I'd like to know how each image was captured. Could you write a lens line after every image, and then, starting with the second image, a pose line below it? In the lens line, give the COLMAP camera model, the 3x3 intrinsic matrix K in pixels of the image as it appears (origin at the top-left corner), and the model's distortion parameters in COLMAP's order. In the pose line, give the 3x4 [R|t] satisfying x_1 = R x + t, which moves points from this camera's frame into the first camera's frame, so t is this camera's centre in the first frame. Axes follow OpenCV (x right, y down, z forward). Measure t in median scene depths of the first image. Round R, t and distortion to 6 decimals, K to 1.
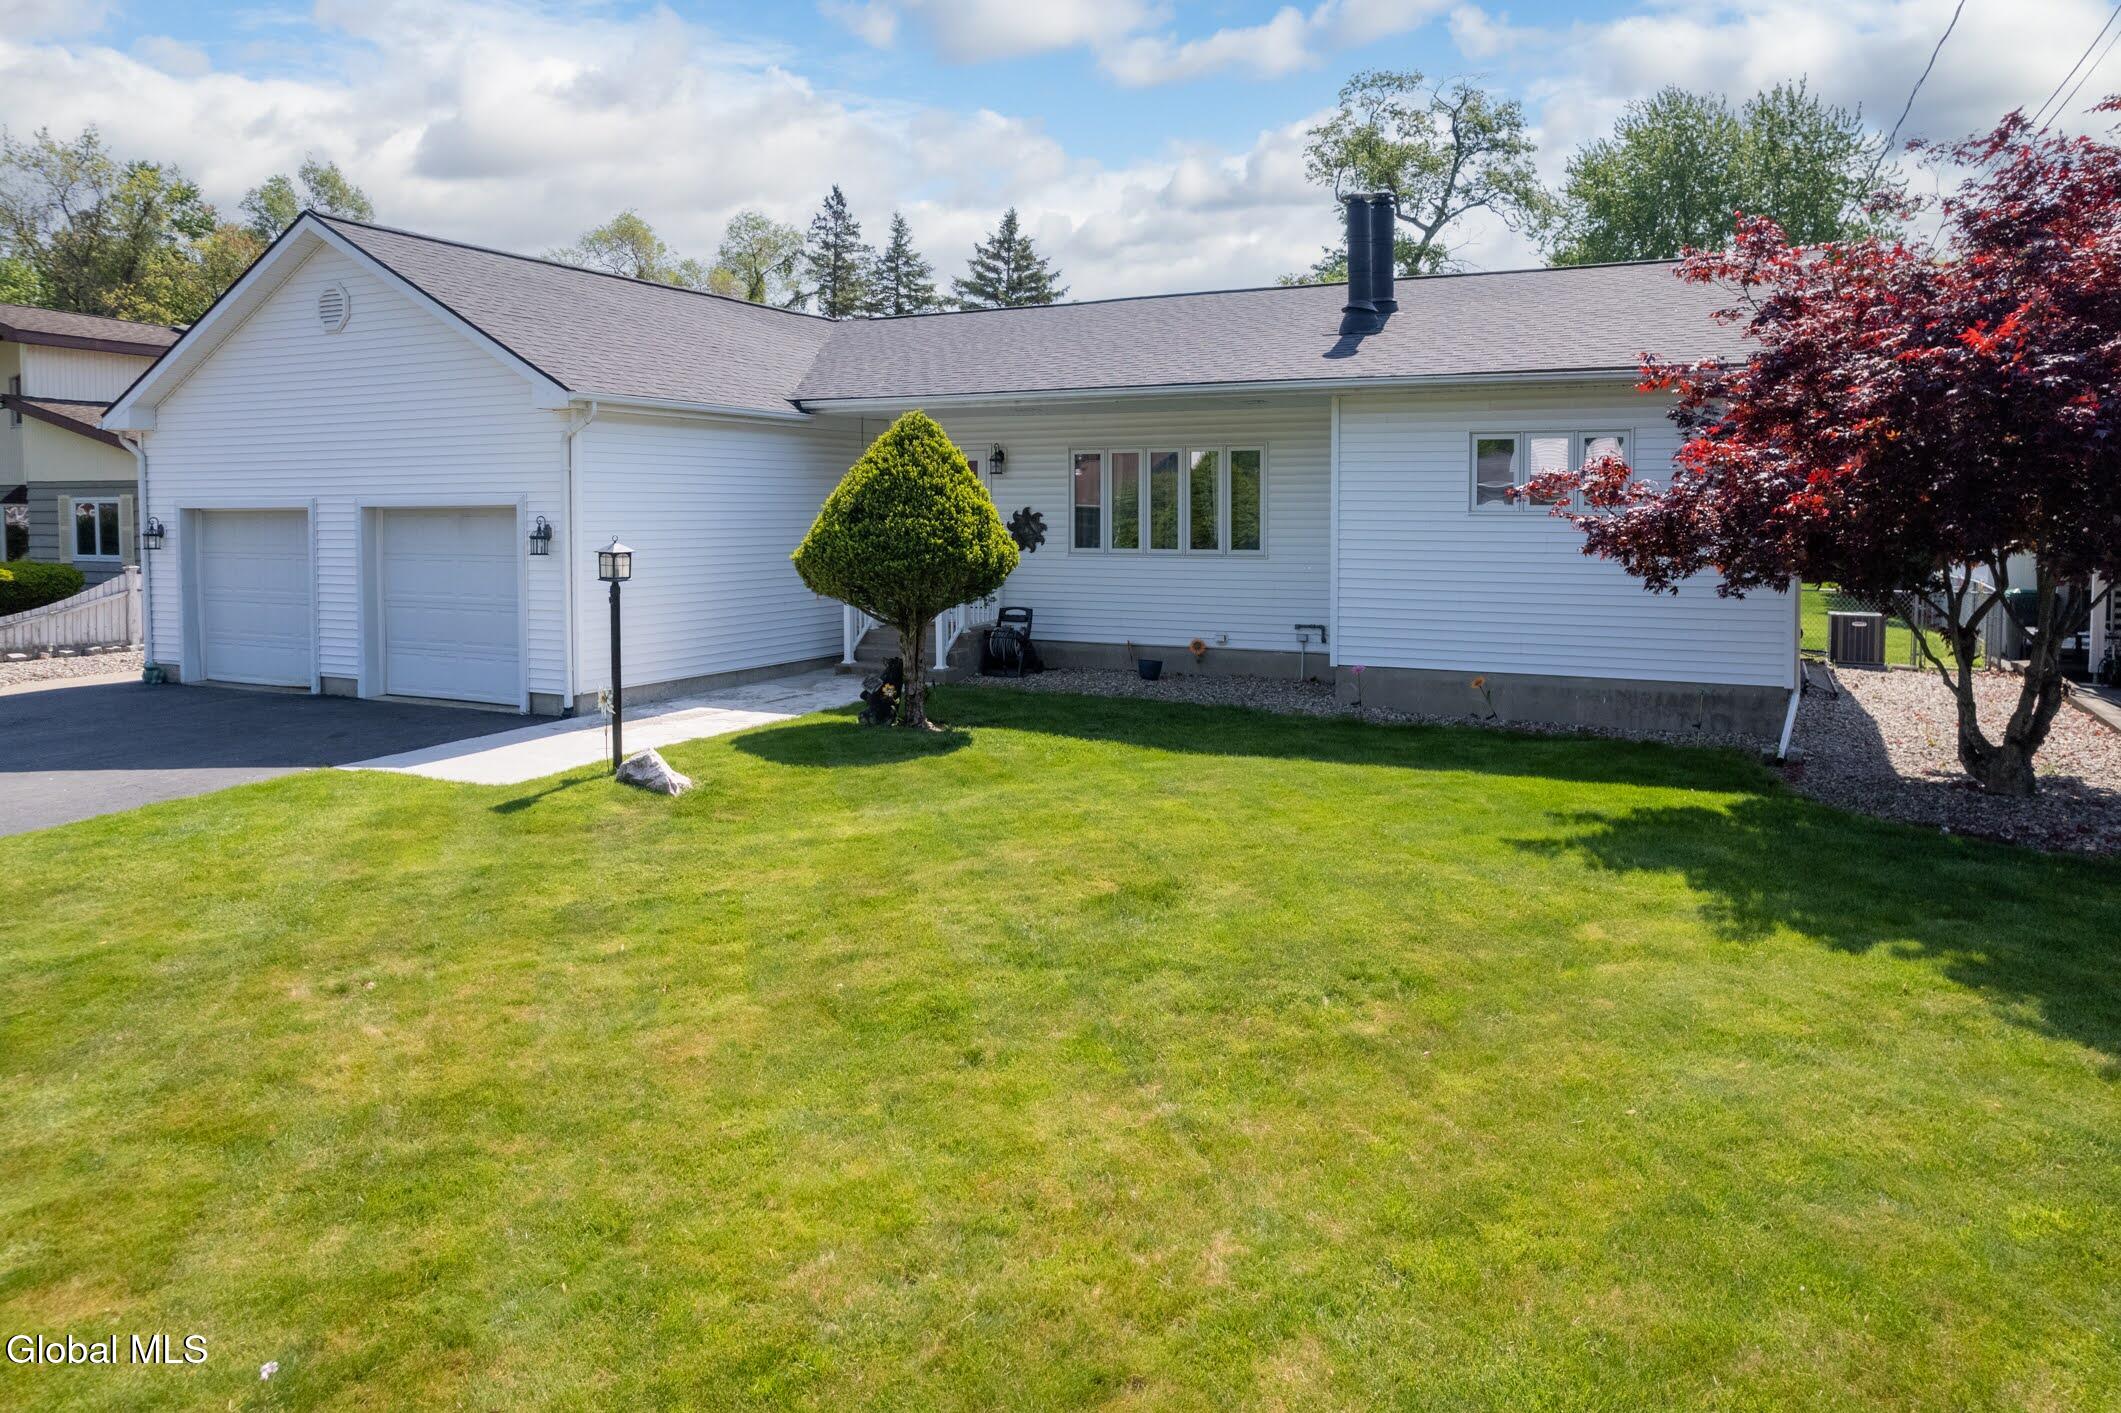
lens RADIAL K [[1441.8, 0, 1093.5], [0, 1441.8, 807.1], [0, 0, 1]] dist [-0.079382, 0.070353]
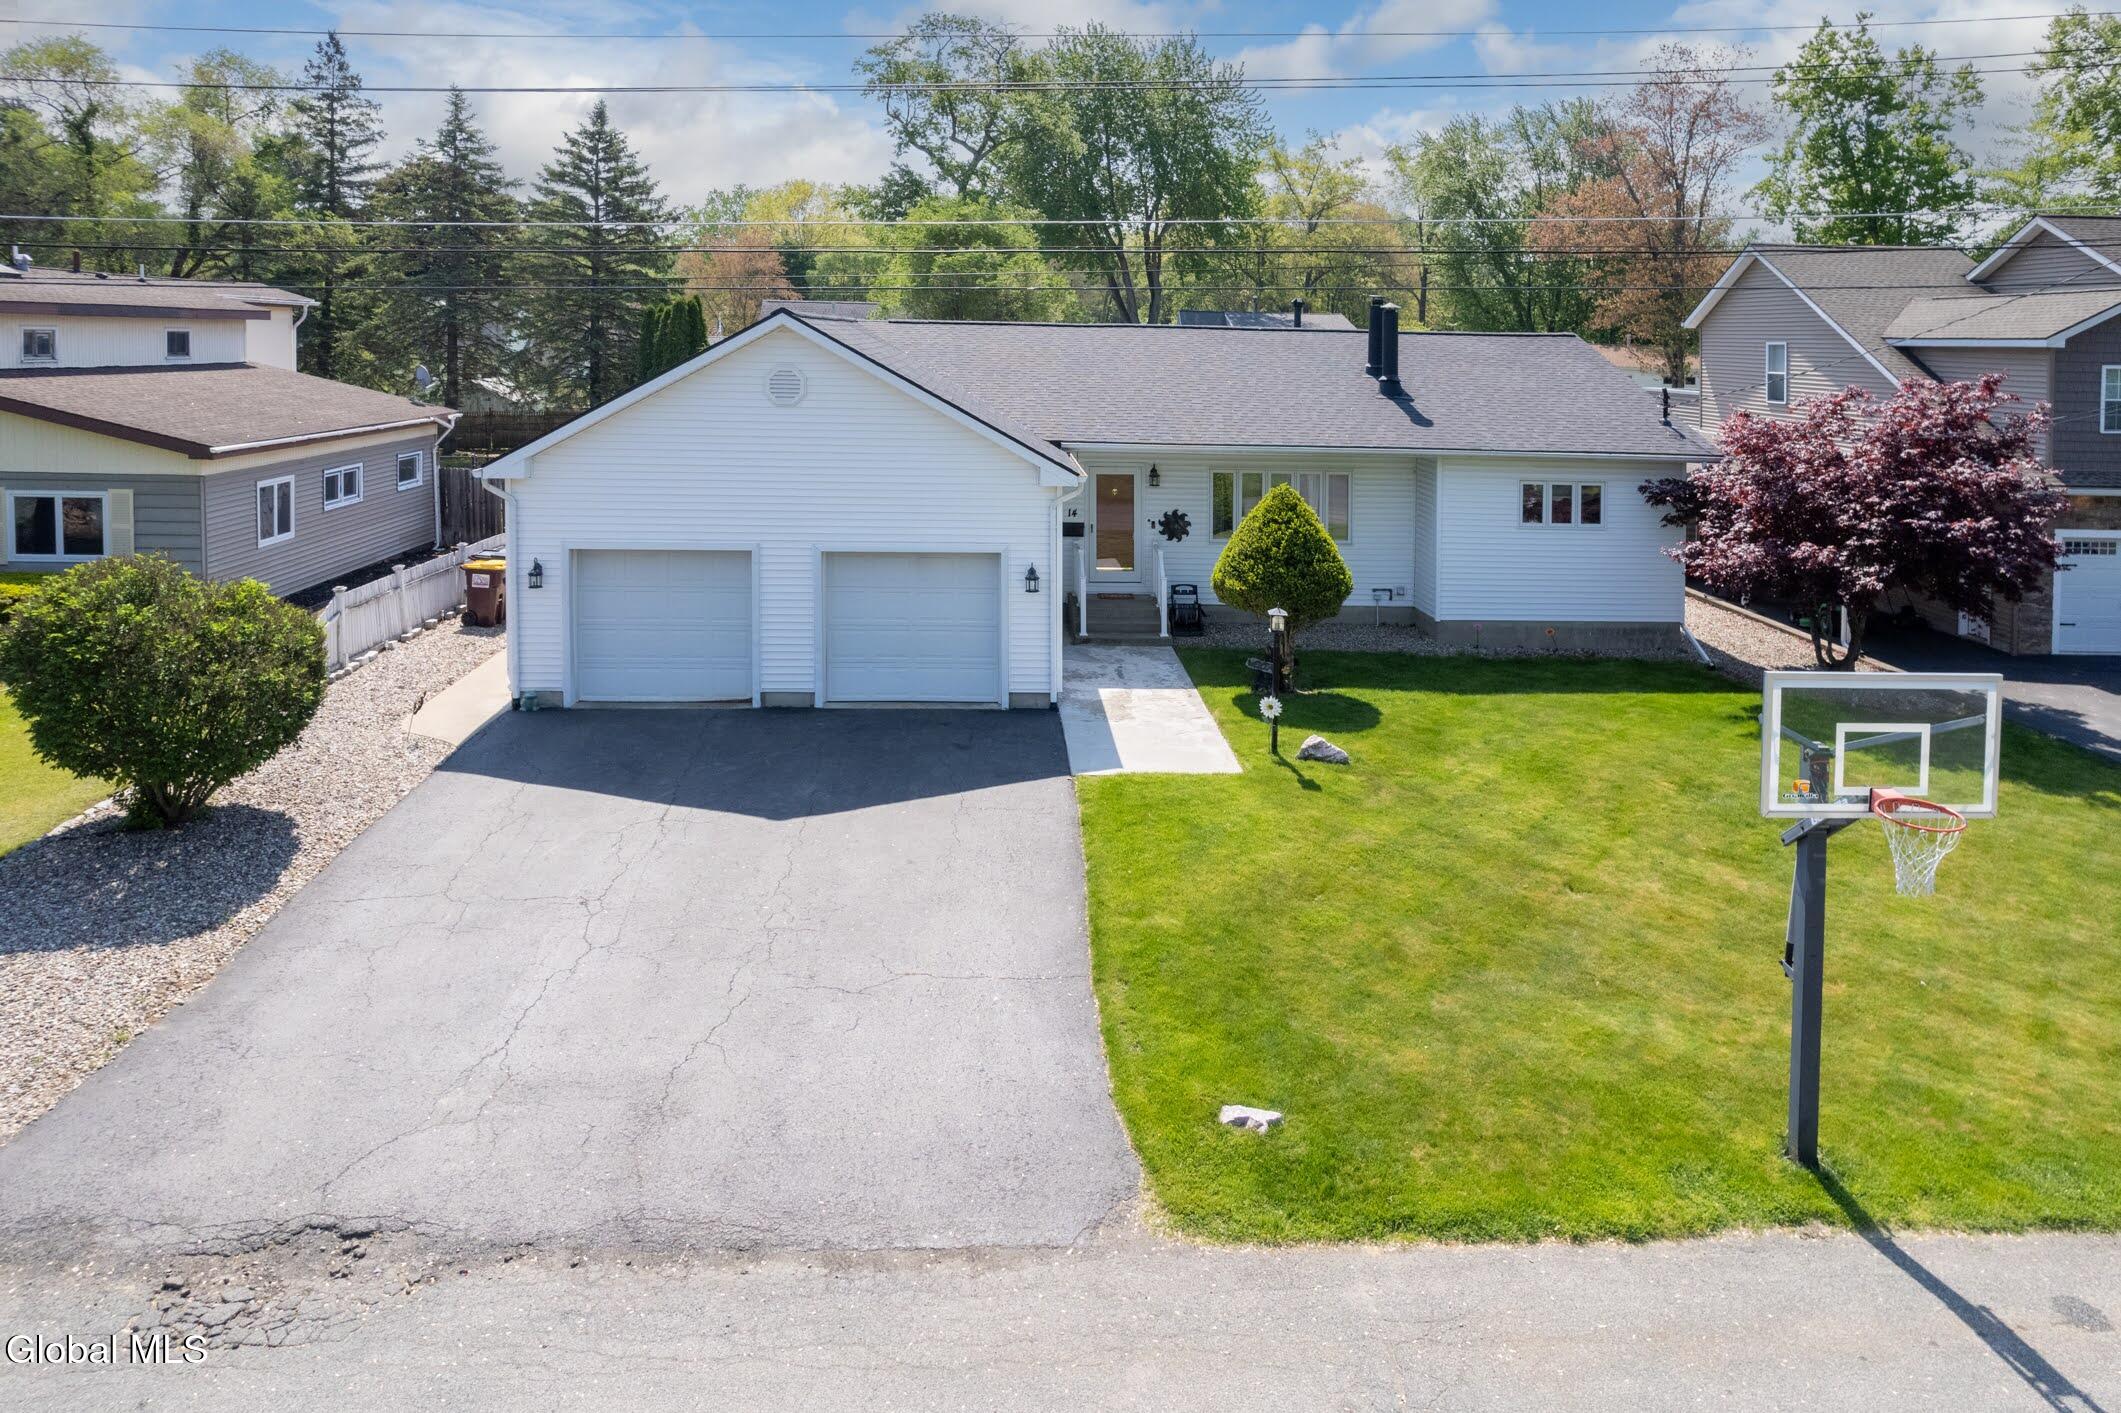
lens RADIAL K [[1441.8, 0, 1093.5], [0, 1441.8, 807.1], [0, 0, 1]] dist [-0.079382, 0.070353]
pose [[0.849529, -0.151975, 0.505177, -0.883388], [0.082815, 0.984152, 0.156802, -0.153966], [-0.521000, -0.091372, 0.848652, -0.171500]]
